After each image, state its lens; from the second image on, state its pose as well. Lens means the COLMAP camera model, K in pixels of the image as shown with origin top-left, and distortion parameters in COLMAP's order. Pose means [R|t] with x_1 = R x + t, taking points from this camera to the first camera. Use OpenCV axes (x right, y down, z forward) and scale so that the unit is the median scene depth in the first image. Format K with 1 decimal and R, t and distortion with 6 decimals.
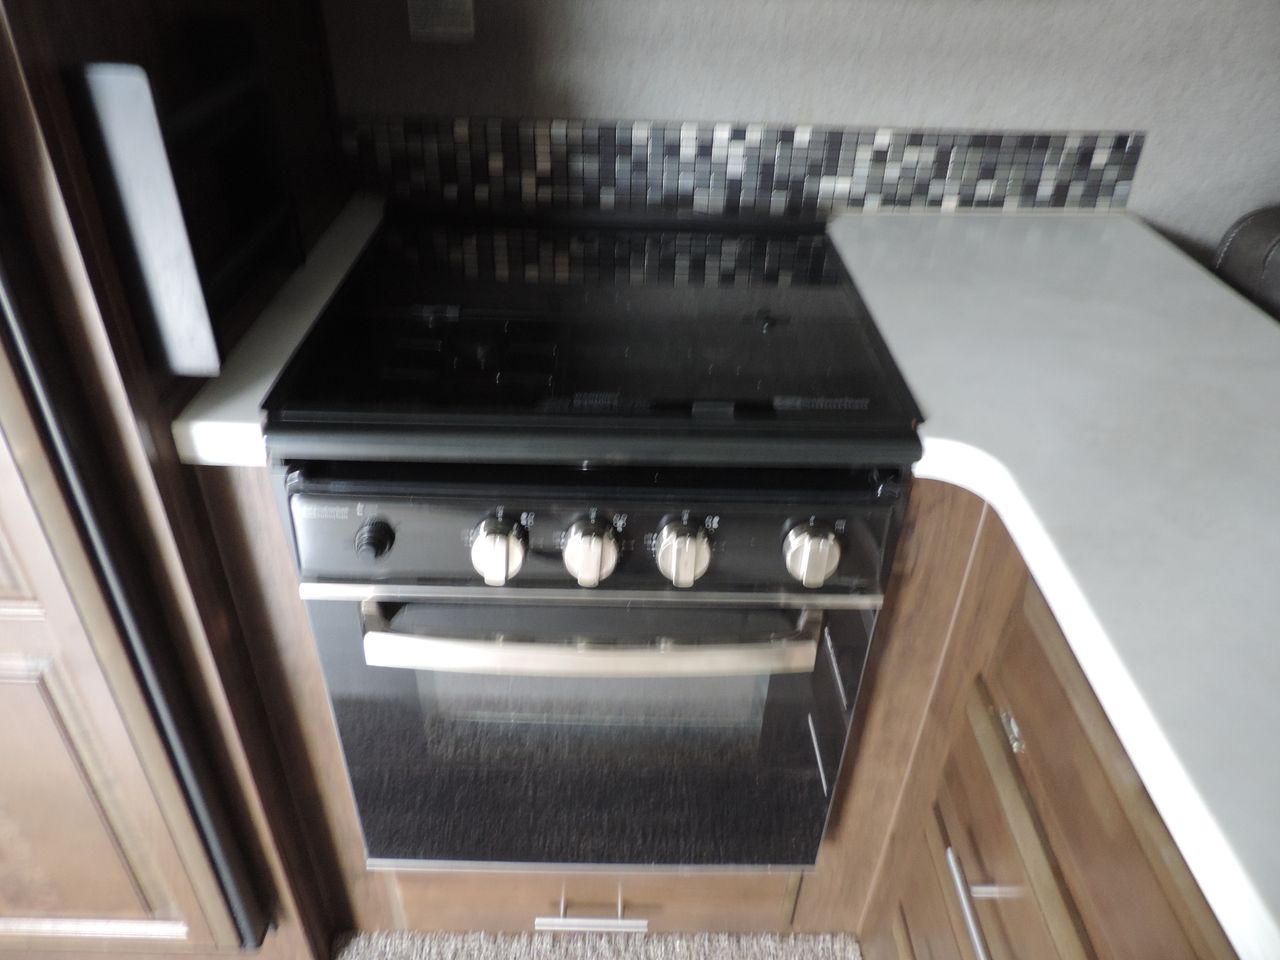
lens RADIAL K [[913.8, 0, 640.0], [0, 913.8, 480.0], [0, 0, 1]] dist [-0.014504, 0.002740]
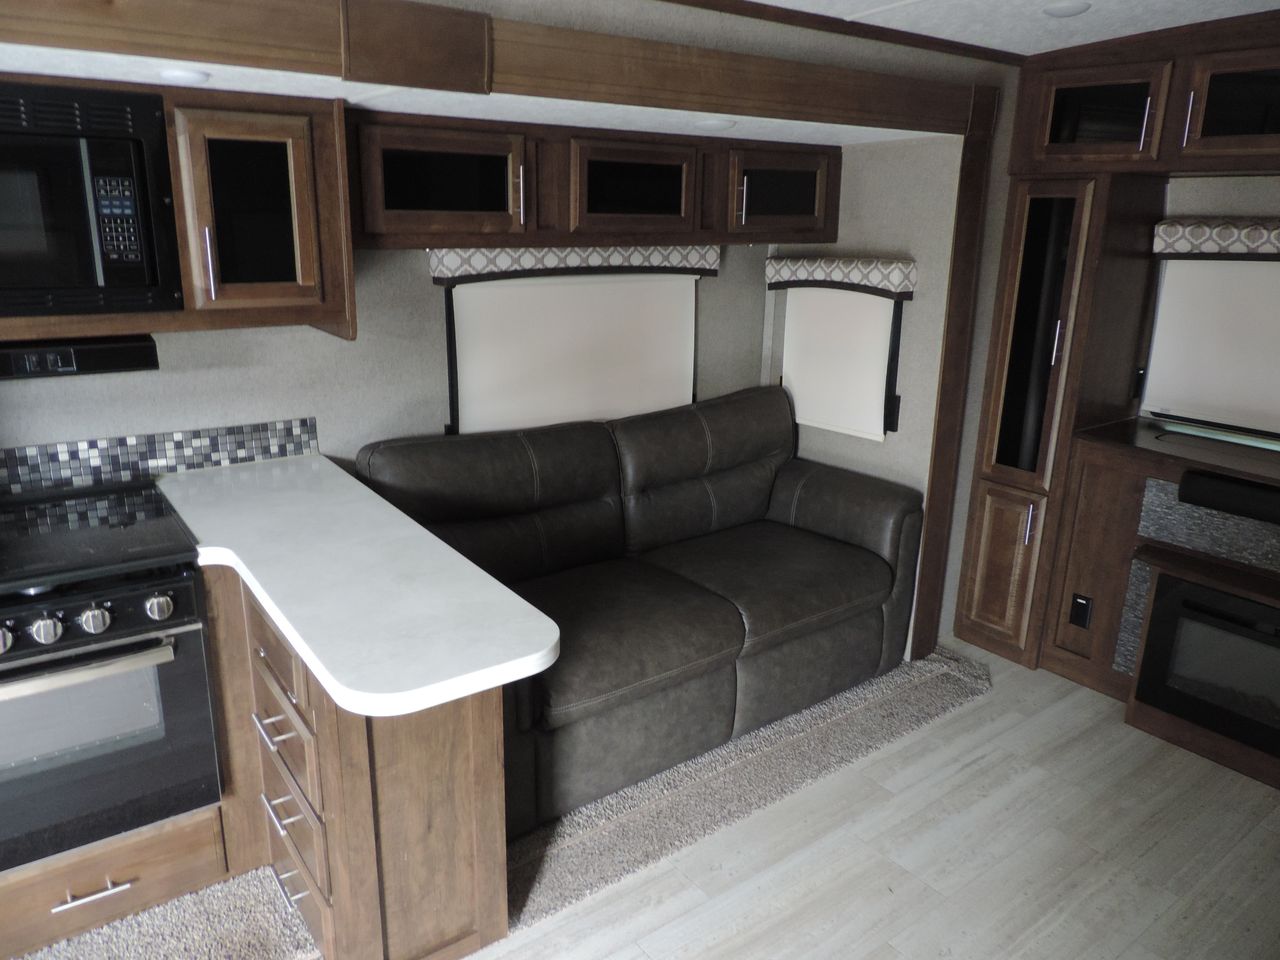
lens RADIAL K [[936.4, 0, 661.0], [0, 936.4, 498.2], [0, 0, 1]] dist [-0.011407, -0.000340]
pose [[0.807835, -0.168283, 0.564875, -0.048792], [0.318053, 0.931328, -0.177398, 0.427677], [-0.496232, 0.322968, 0.805882, -1.071310]]
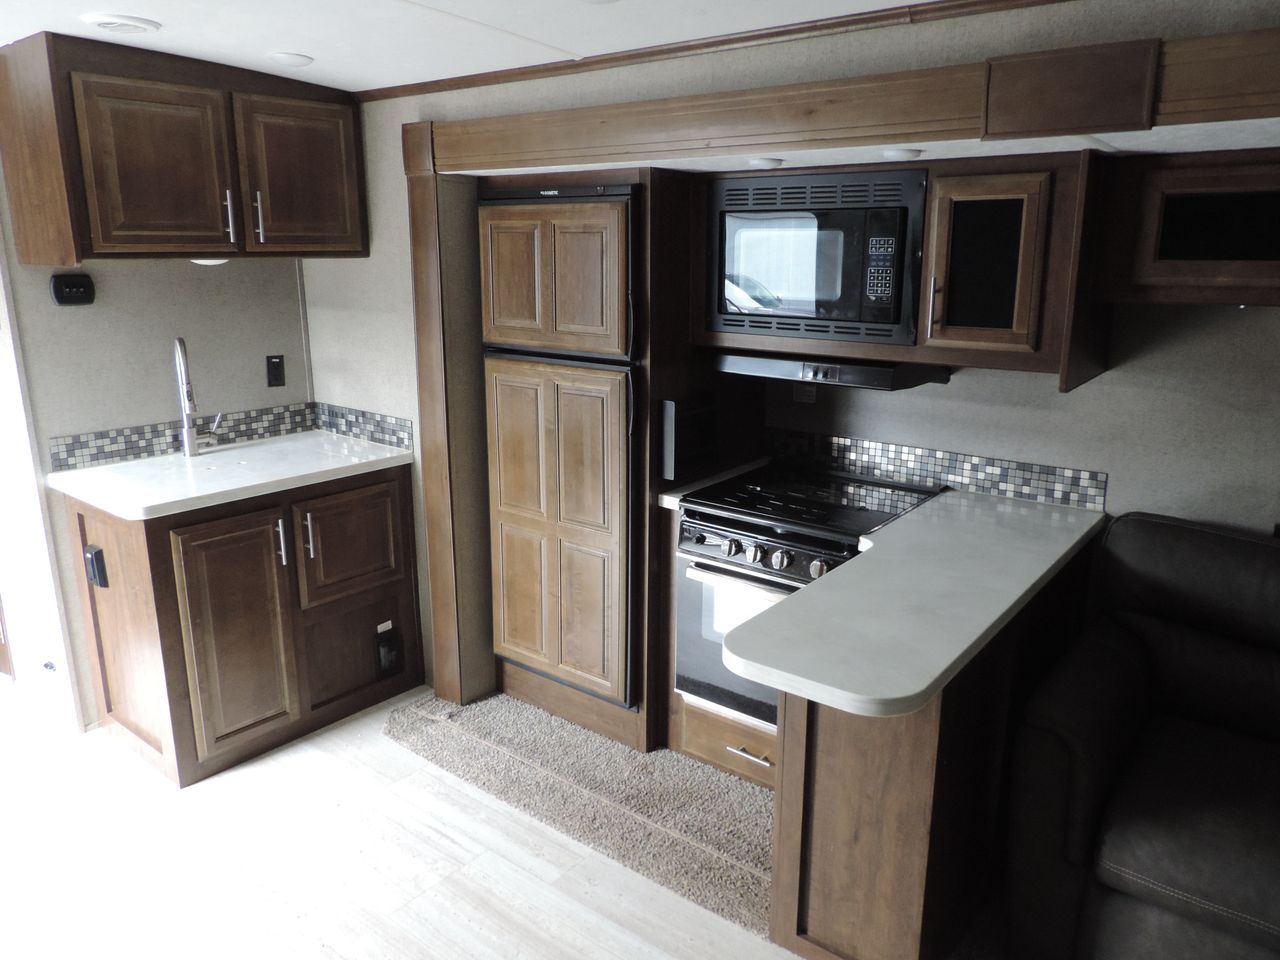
lens RADIAL K [[903.8, 0, 640.0], [0, 903.8, 480.0], [0, 0, 1]] dist [0.000834, -0.059272]
pose [[0.777722, 0.137214, -0.613449, 0.972276], [-0.340621, 0.912187, -0.227799, 0.441316], [0.528323, 0.386118, 0.756166, -1.059375]]
